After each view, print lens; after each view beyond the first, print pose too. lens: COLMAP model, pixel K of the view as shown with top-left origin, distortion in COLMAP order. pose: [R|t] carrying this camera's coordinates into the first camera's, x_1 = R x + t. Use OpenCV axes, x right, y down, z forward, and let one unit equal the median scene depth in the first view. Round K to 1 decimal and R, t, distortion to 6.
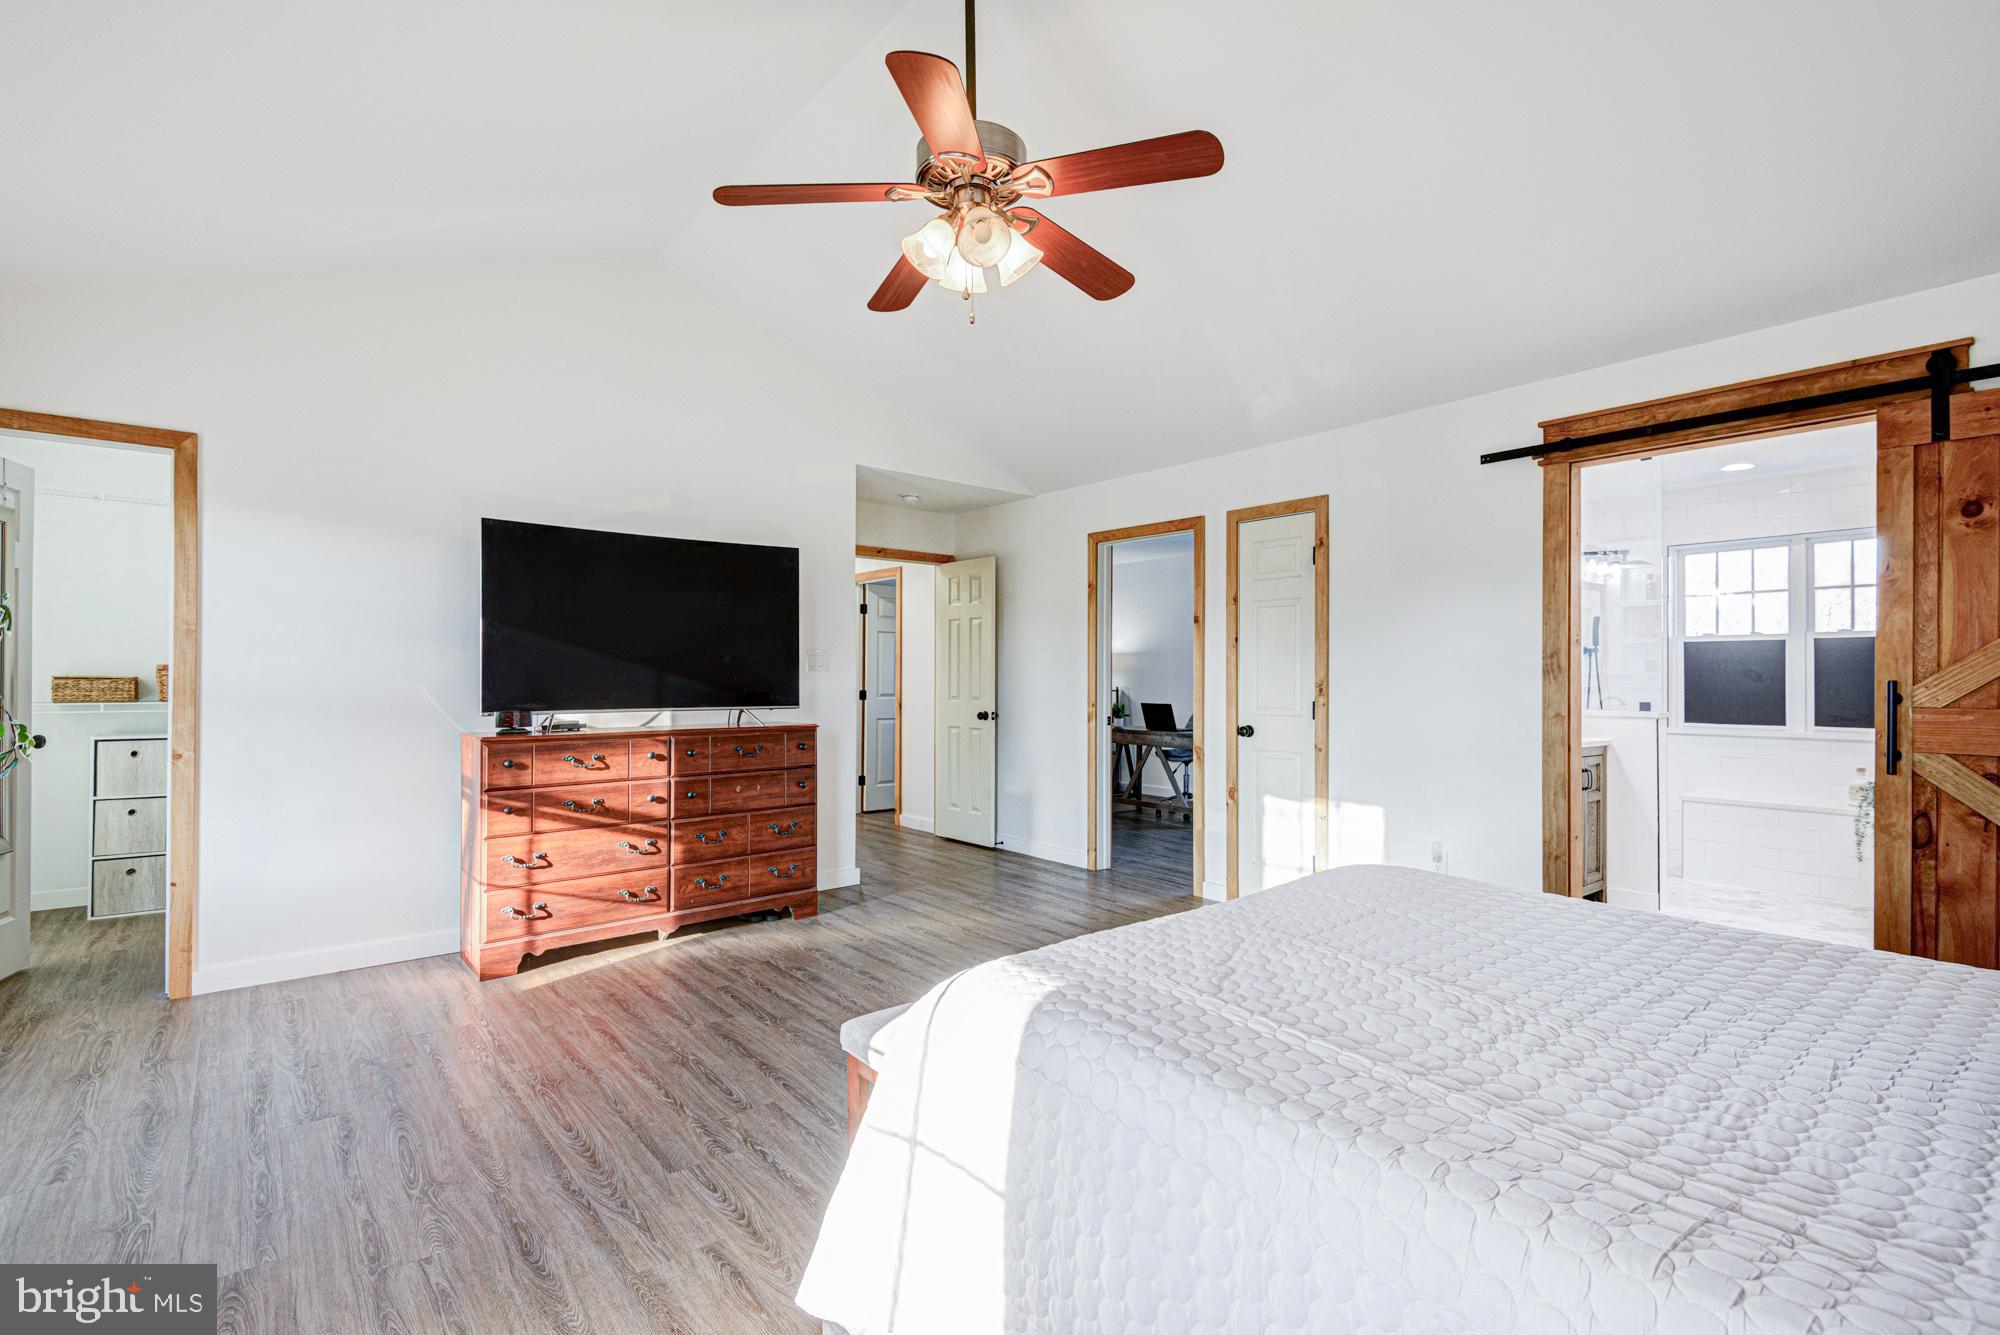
lens RADIAL K [[907.4, 0, 992.5], [0, 907.4, 672.3], [0, 0, 1]] dist [0.031015, -0.022225]
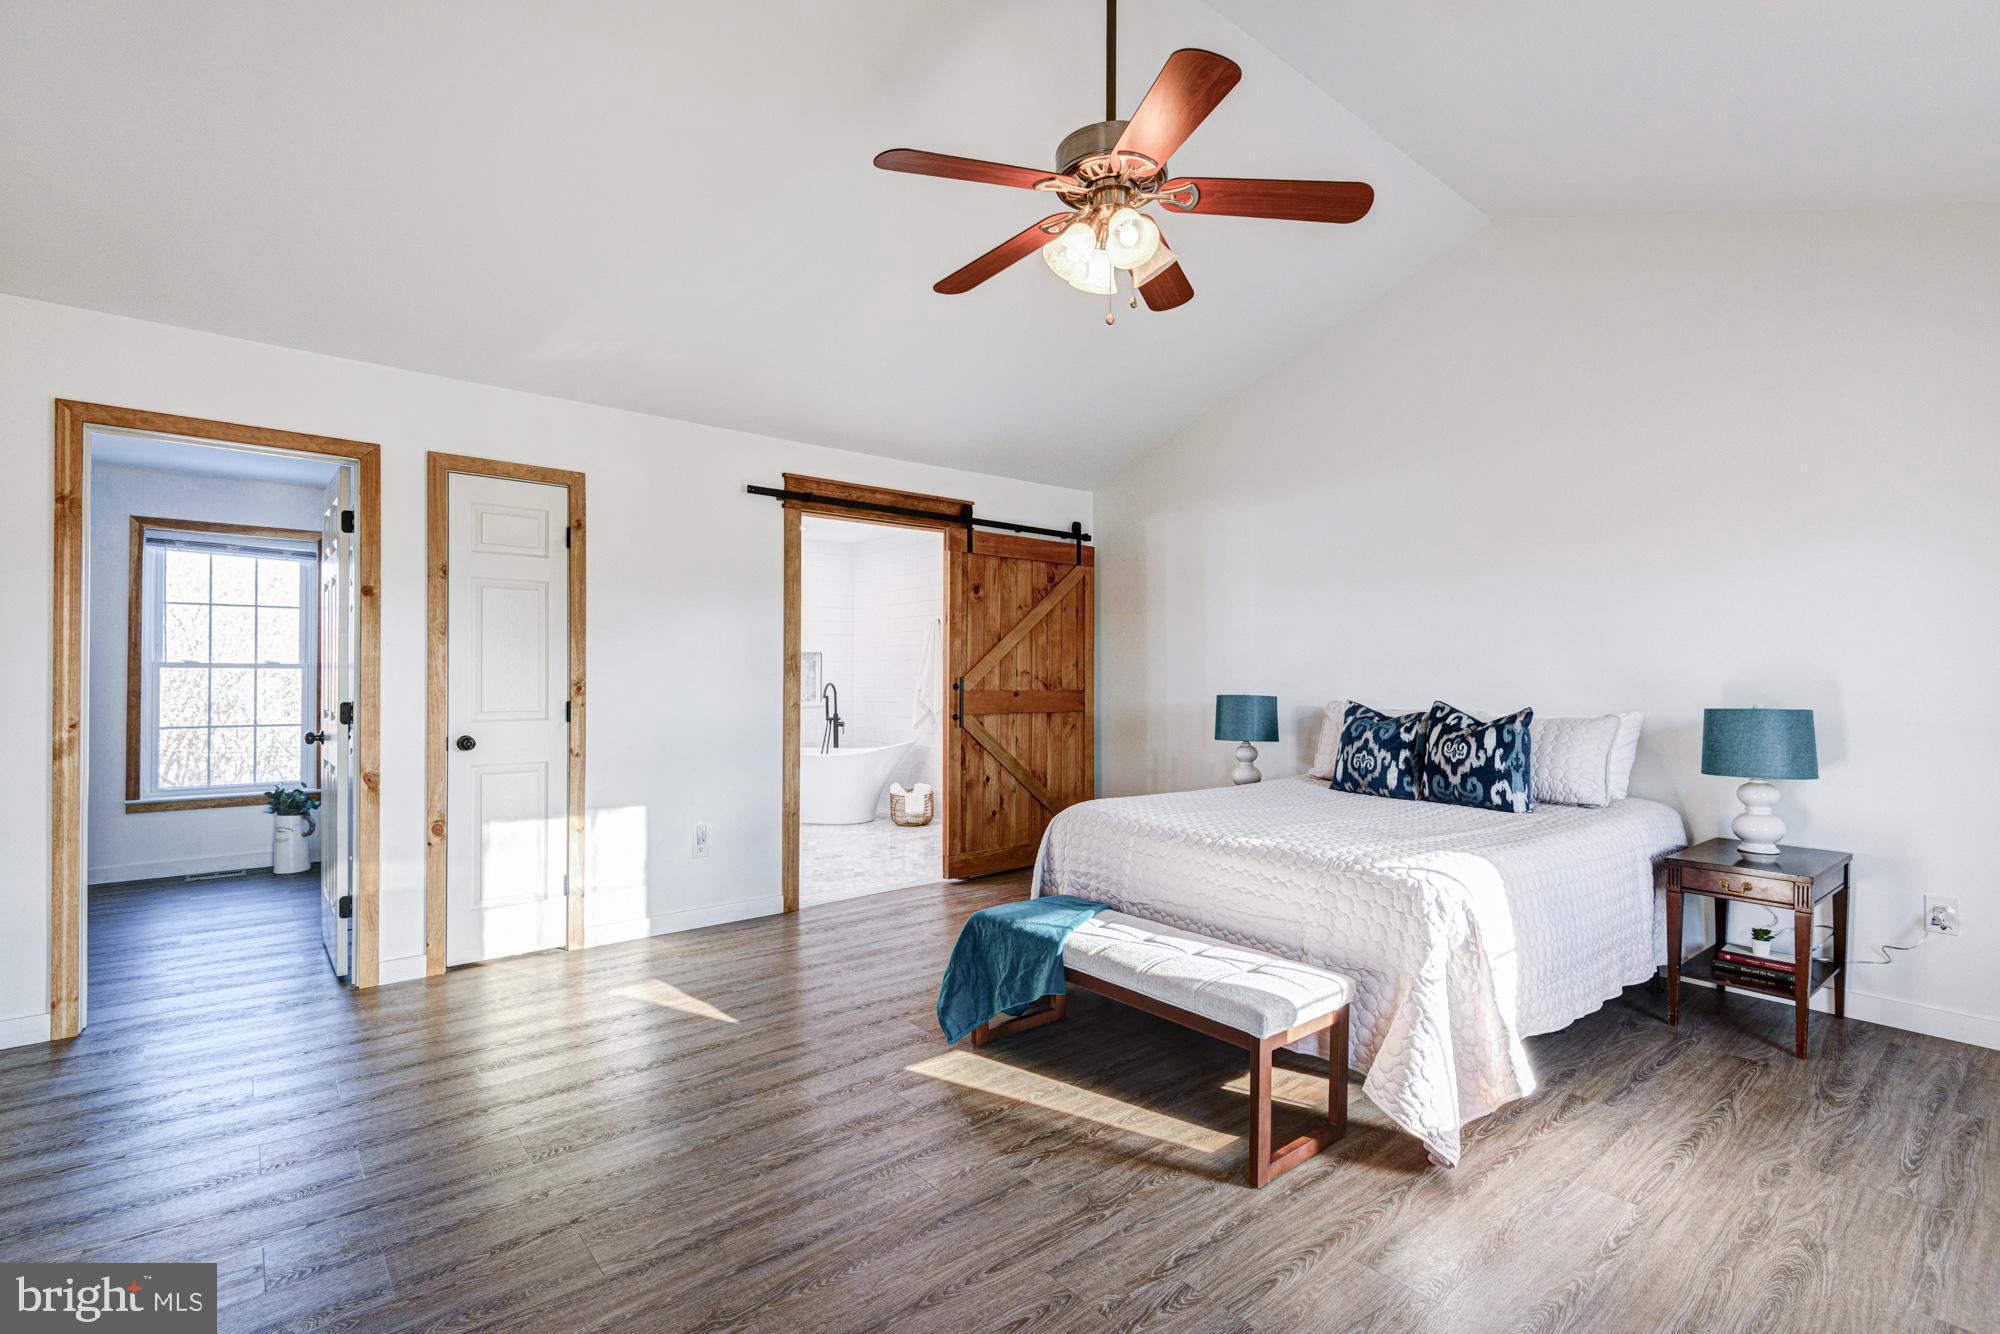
lens RADIAL K [[907.4, 0, 992.5], [0, 907.4, 671.8], [0, 0, 1]] dist [0.031015, -0.022225]
pose [[-0.010642, 0.009636, 0.999897, -0.587917], [-0.001422, 0.999952, -0.009652, 0.011499], [-0.999942, -0.001525, -0.010628, 0.653691]]
